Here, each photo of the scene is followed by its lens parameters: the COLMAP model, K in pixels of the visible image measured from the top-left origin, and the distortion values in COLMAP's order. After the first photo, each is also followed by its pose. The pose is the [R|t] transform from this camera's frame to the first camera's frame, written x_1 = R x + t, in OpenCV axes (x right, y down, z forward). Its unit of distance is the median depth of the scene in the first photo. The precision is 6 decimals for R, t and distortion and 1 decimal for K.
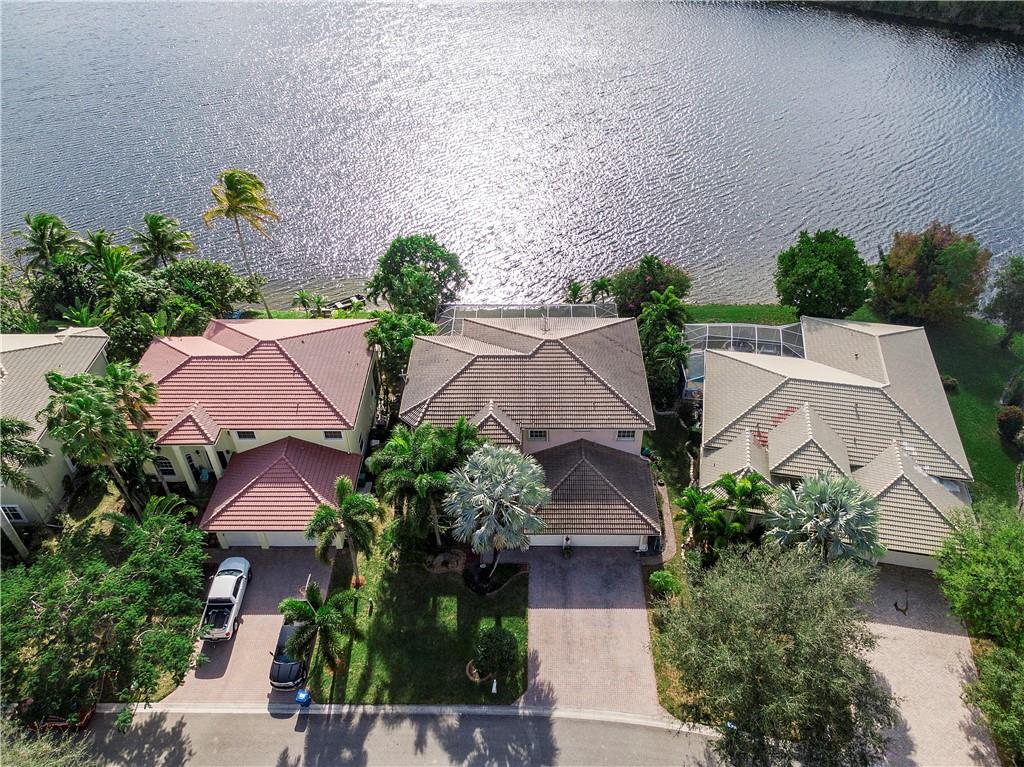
lens RADIAL K [[769.5, 0, 504.8], [0, 769.5, 382.6], [0, 0, 1]] dist [0.005898, -0.000351]
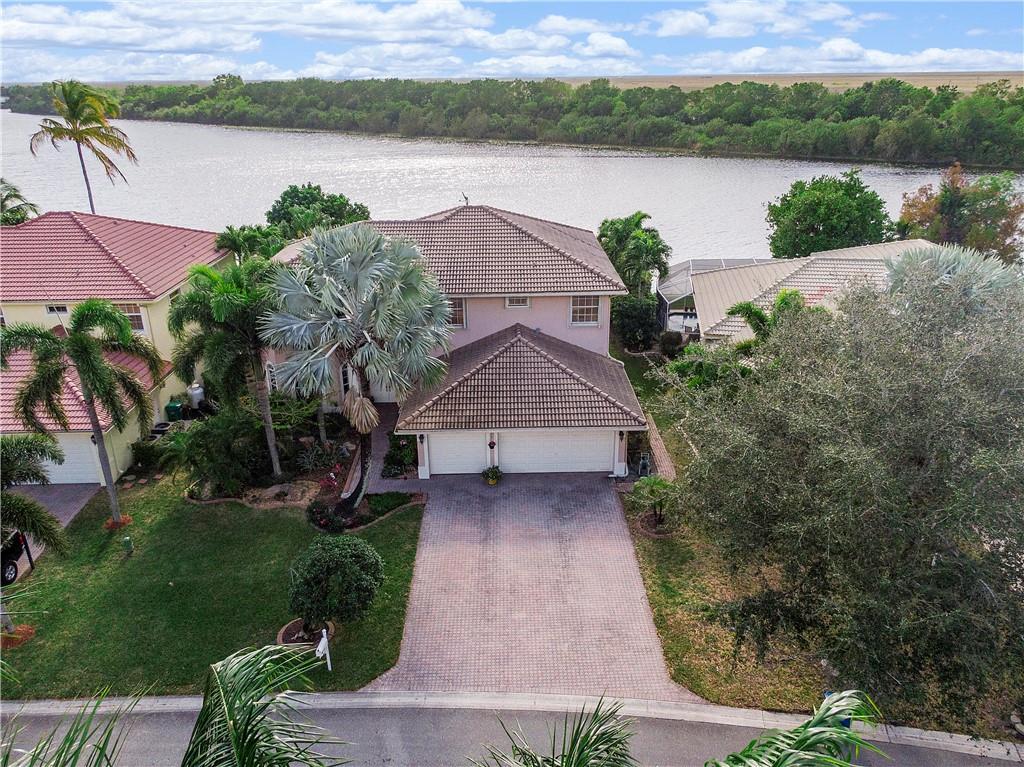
lens RADIAL K [[744.1, 0, 512.0], [0, 744.1, 383.5], [0, 0, 1]] dist [0.013993, -0.000923]
pose [[0.998937, 0.000650, 0.046089, 0.072496], [0.013597, 0.951250, -0.308122, 0.343346], [-0.044042, 0.308421, 0.950230, 0.455575]]
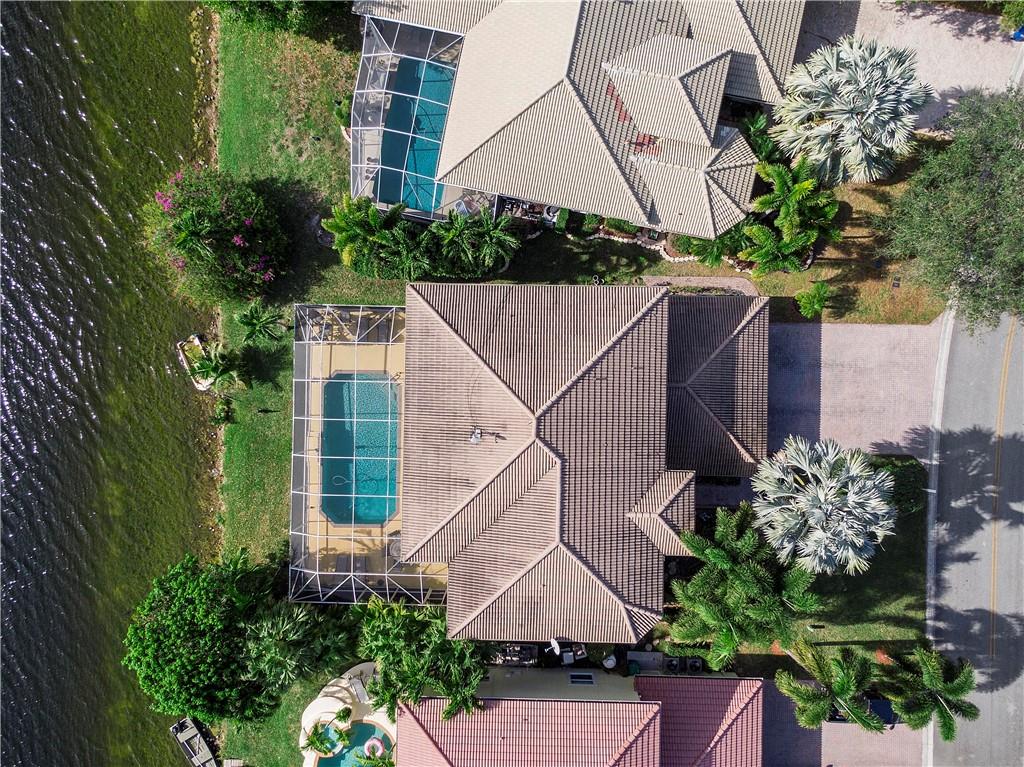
lens RADIAL K [[738.5, 0, 496.4], [0, 738.5, 384.6], [0, 0, 1]] dist [0.006729, 0.002716]
pose [[-0.008288, -0.999711, 0.022545, 0.093037], [0.662447, 0.011400, 0.749022, -0.602622], [-0.749063, 0.021143, 0.662161, 0.697839]]
